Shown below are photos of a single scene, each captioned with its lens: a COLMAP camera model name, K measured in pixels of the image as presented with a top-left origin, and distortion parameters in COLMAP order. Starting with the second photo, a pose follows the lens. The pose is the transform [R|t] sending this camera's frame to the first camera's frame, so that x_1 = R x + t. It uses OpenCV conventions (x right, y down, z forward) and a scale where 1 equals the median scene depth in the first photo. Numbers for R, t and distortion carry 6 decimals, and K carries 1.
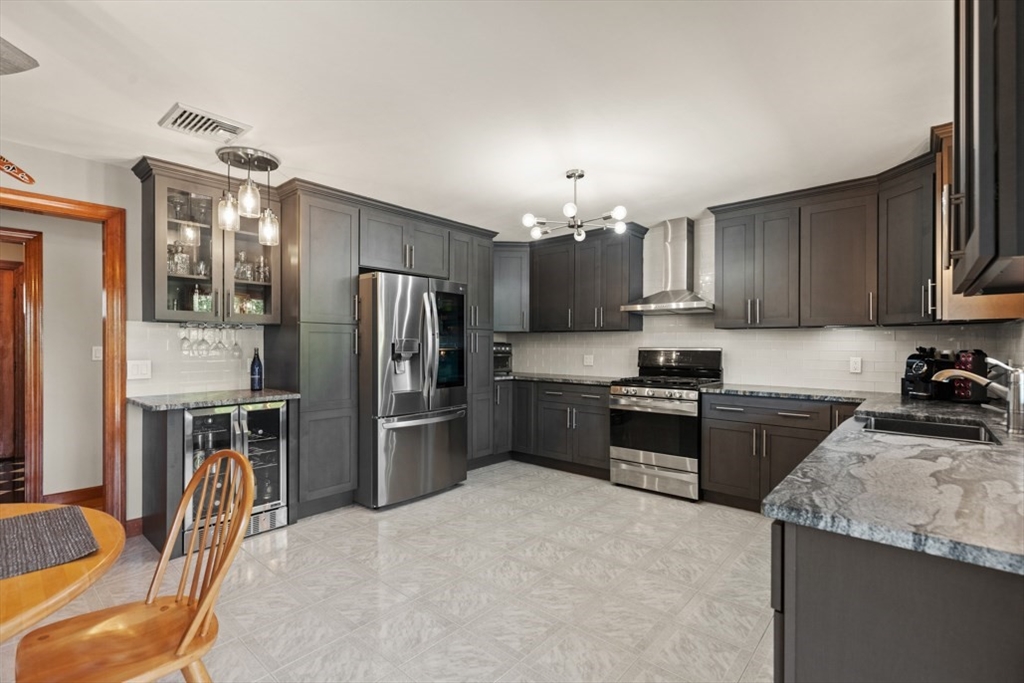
lens RADIAL K [[472.9, 0, 509.5], [0, 472.9, 342.9], [0, 0, 1]] dist [0.006805, -0.000393]
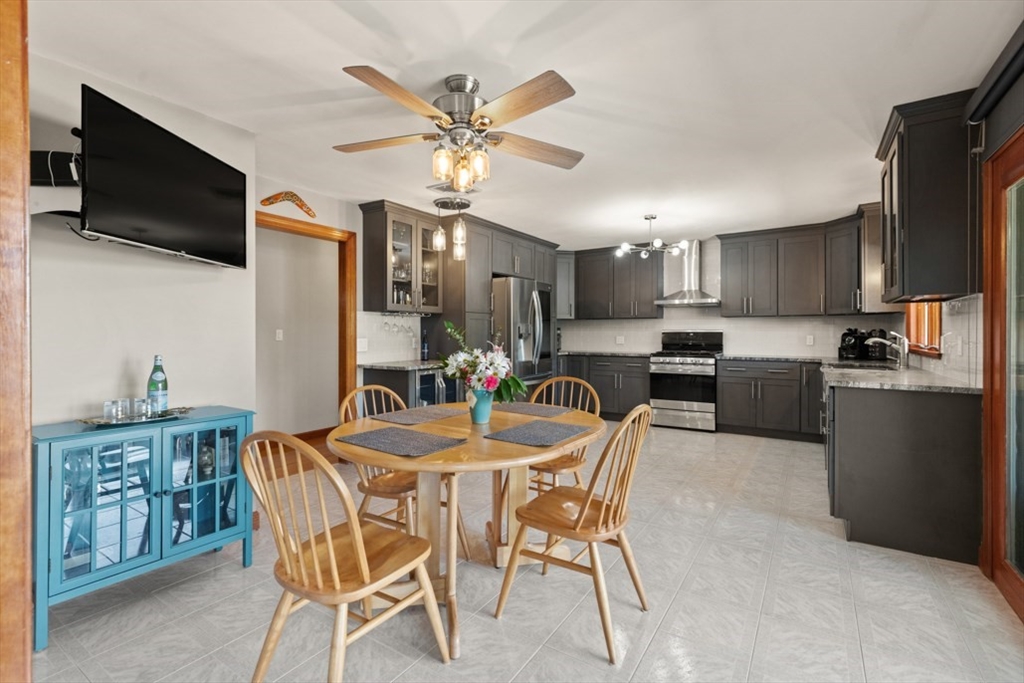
lens RADIAL K [[472.9, 0, 510.6], [0, 472.9, 331.2], [0, 0, 1]] dist [0.006805, -0.000393]
pose [[0.989901, -0.002589, 0.141737, -0.459355], [0.002479, 0.999996, 0.000959, 0.012176], [-0.141739, -0.000598, 0.989904, -0.400950]]
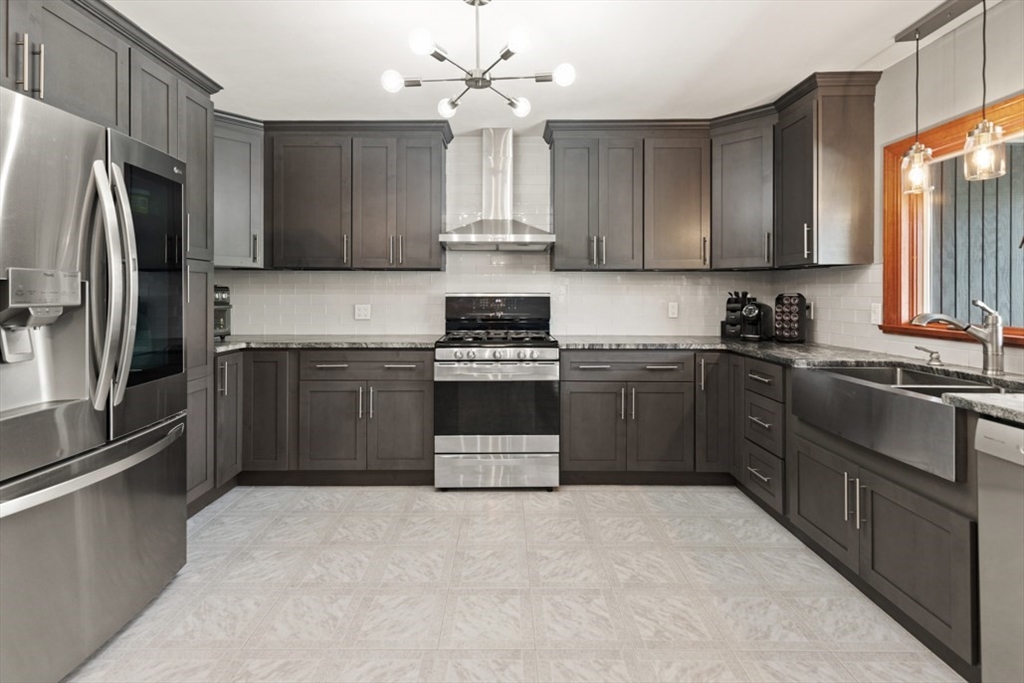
lens RADIAL K [[472.9, 0, 503.8], [0, 472.9, 296.2], [0, 0, 1]] dist [0.006805, -0.000393]
pose [[0.749303, -0.004656, 0.662211, -0.189954], [-0.001615, 0.999959, 0.008858, 0.009035], [-0.662226, -0.007707, 0.749265, 0.471568]]
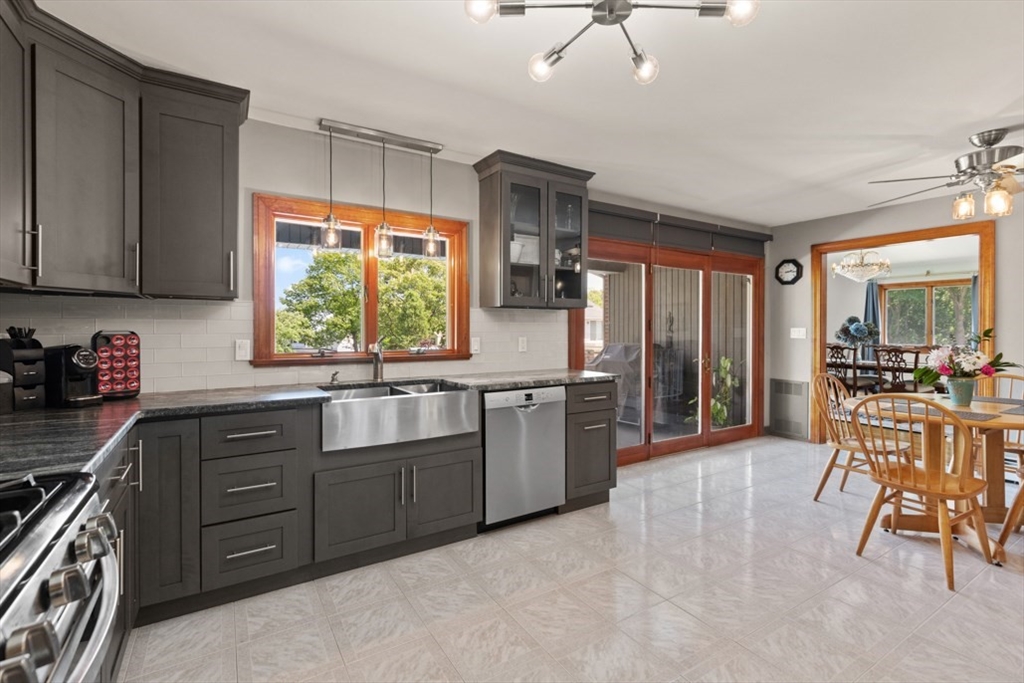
lens RADIAL K [[472.9, 0, 505.3], [0, 472.9, 332.9], [0, 0, 1]] dist [0.006805, -0.000393]
pose [[-0.959552, -0.002675, 0.281517, 0.097673], [-0.002284, 0.999996, 0.001715, 0.011693], [-0.281521, 0.001002, -0.959555, 1.202953]]
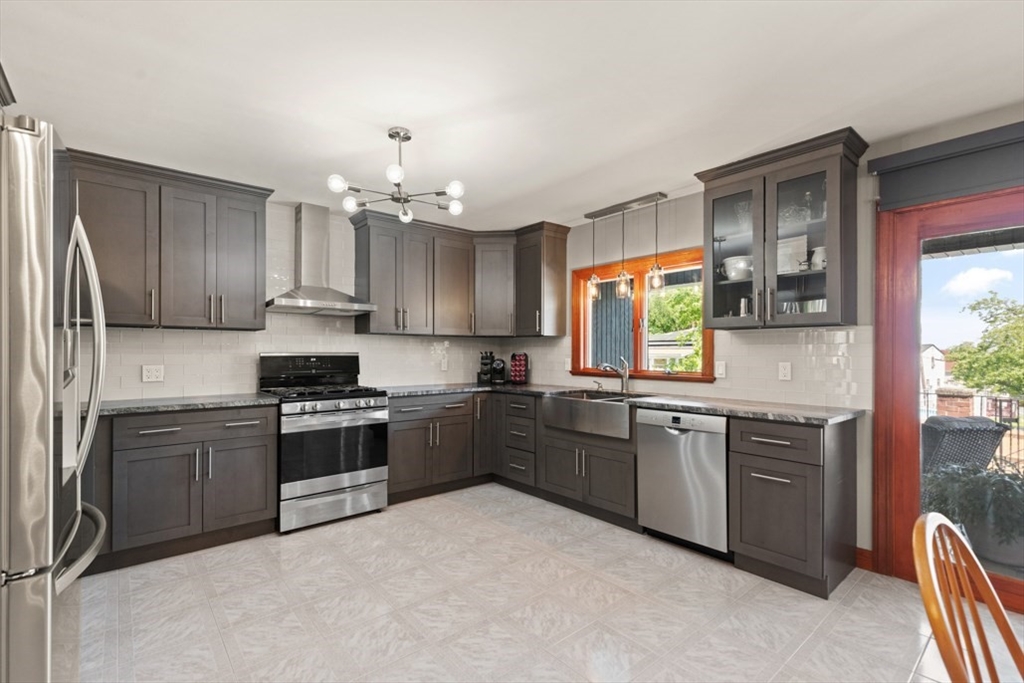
lens RADIAL K [[472.9, 0, 505.9], [0, 472.9, 349.5], [0, 0, 1]] dist [0.006805, -0.000393]
pose [[0.144602, 0.000715, 0.989490, -0.540318], [-0.006342, 0.999980, 0.000204, 0.002429], [-0.989470, -0.006304, 0.144603, 0.613073]]
